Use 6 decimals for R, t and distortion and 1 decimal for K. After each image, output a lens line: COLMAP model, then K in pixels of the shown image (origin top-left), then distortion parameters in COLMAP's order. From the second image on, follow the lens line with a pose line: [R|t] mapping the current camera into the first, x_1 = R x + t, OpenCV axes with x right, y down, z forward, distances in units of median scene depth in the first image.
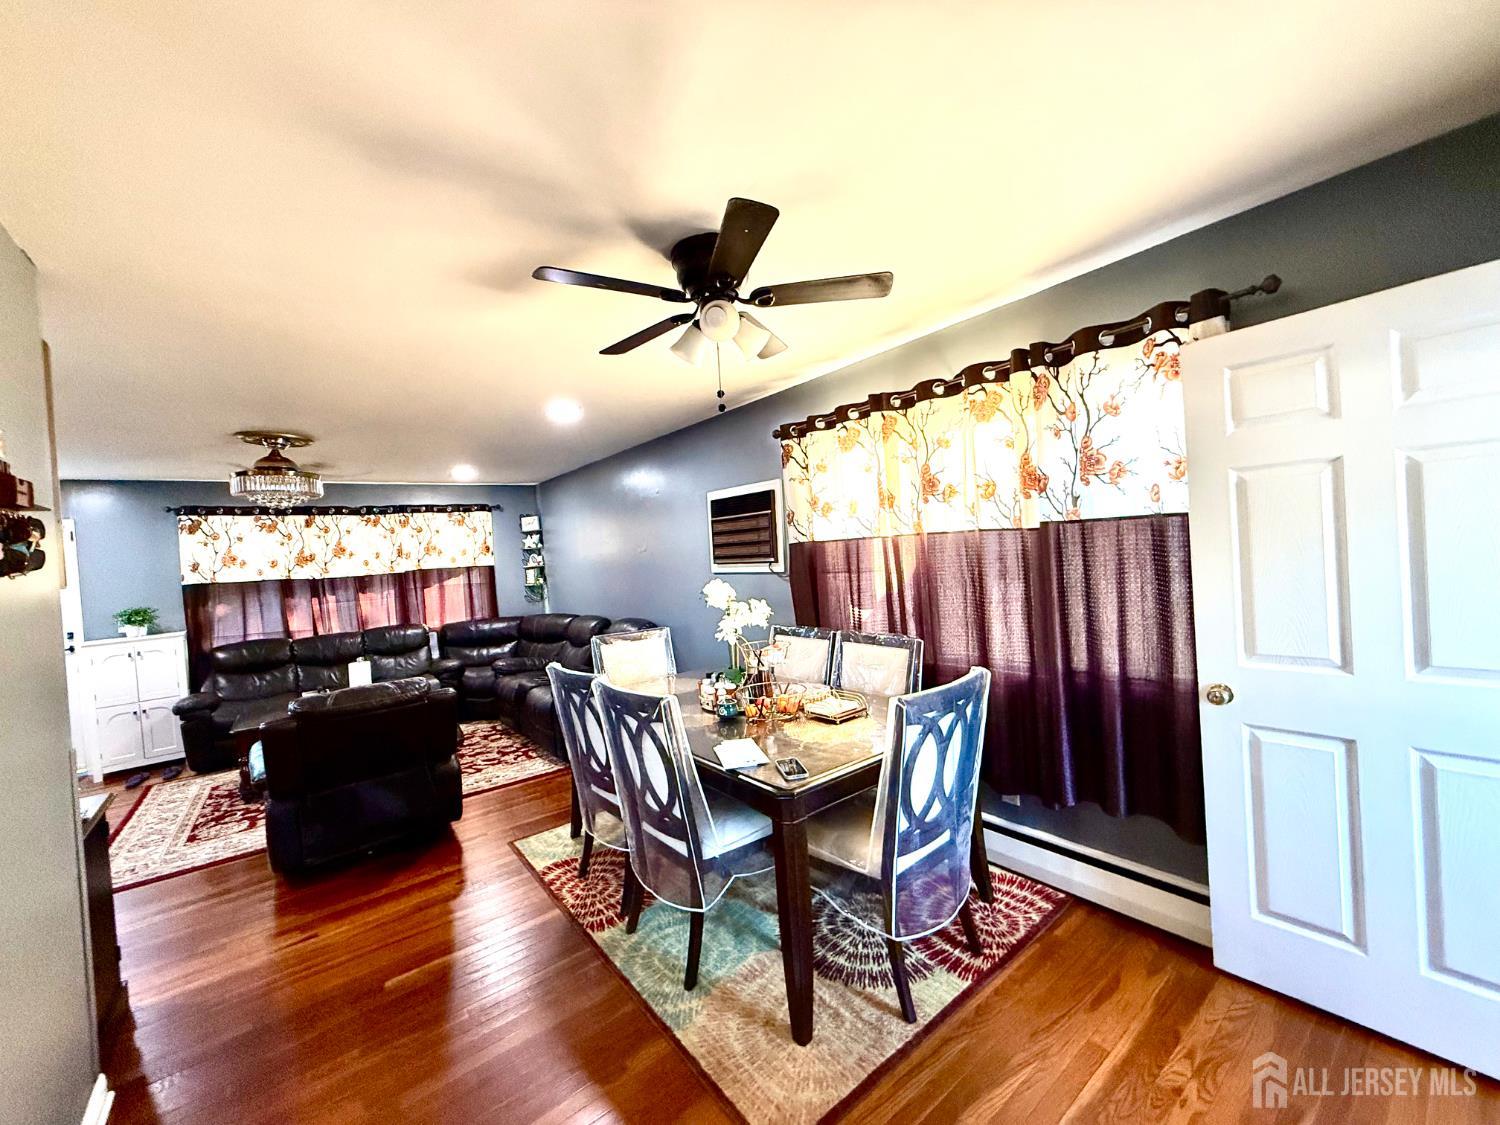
lens RADIAL K [[597.6, 0, 755.9], [0, 597.6, 558.2], [0, 0, 1]] dist [-0.000484, -0.000287]
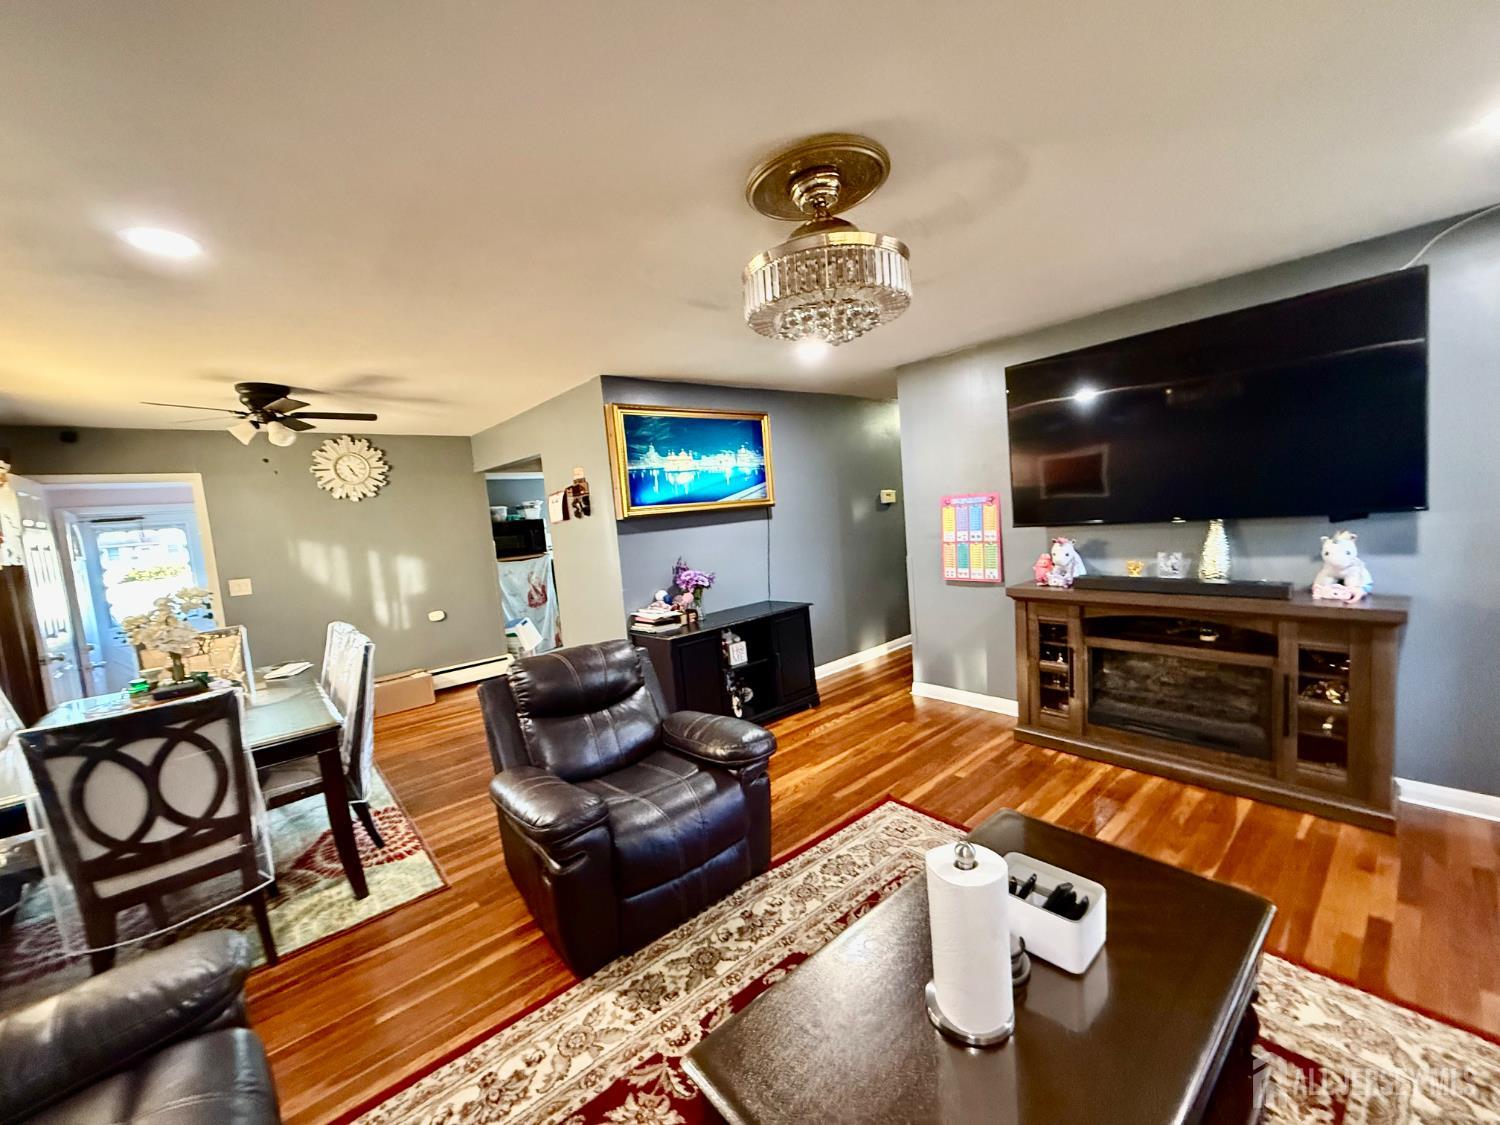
lens RADIAL K [[597.6, 0, 752.0], [0, 597.6, 565.3], [0, 0, 1]] dist [-0.000484, -0.000287]
pose [[-0.988079, 0.150665, -0.031636, -0.755286], [0.146420, 0.983174, 0.109224, 0.023631], [0.047560, 0.103289, -0.993514, 1.566692]]
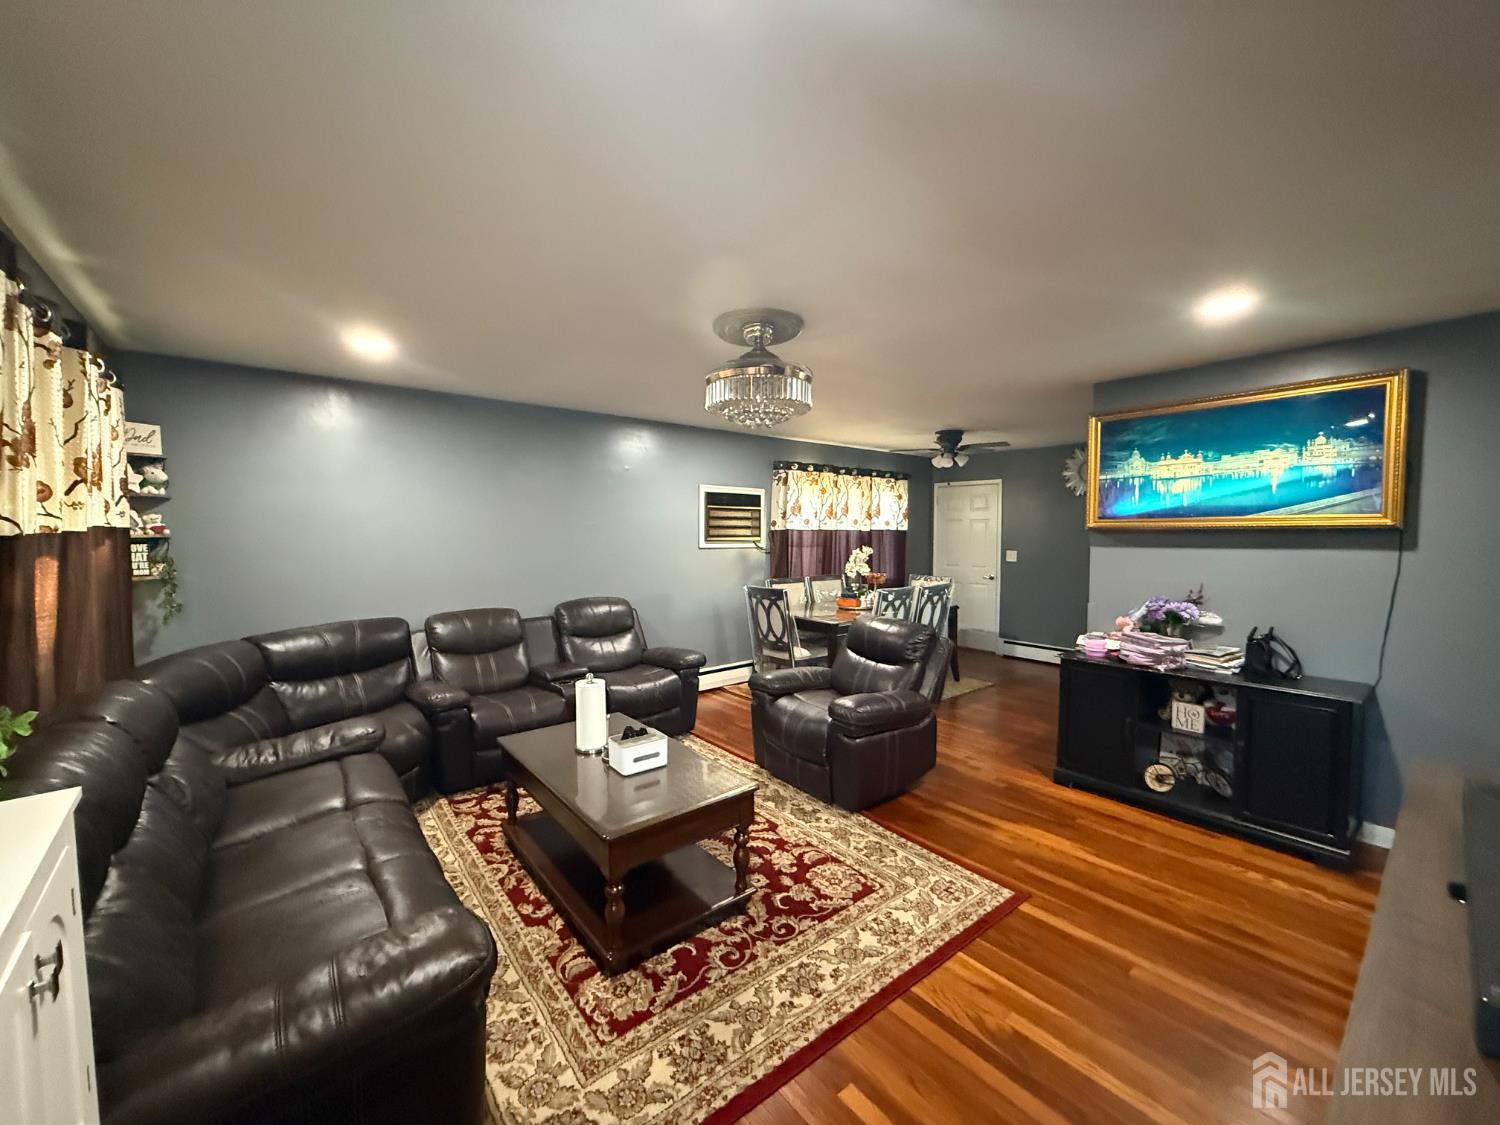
lens RADIAL K [[597.6, 0, 737.4], [0, 597.6, 562.6], [0, 0, 1]] dist [-0.000484, -0.000287]
pose [[-0.016475, 0.015090, 0.999750, -1.595072], [0.010486, 0.999834, -0.014919, 0.090203], [-0.999809, 0.010238, -0.016630, 1.120158]]
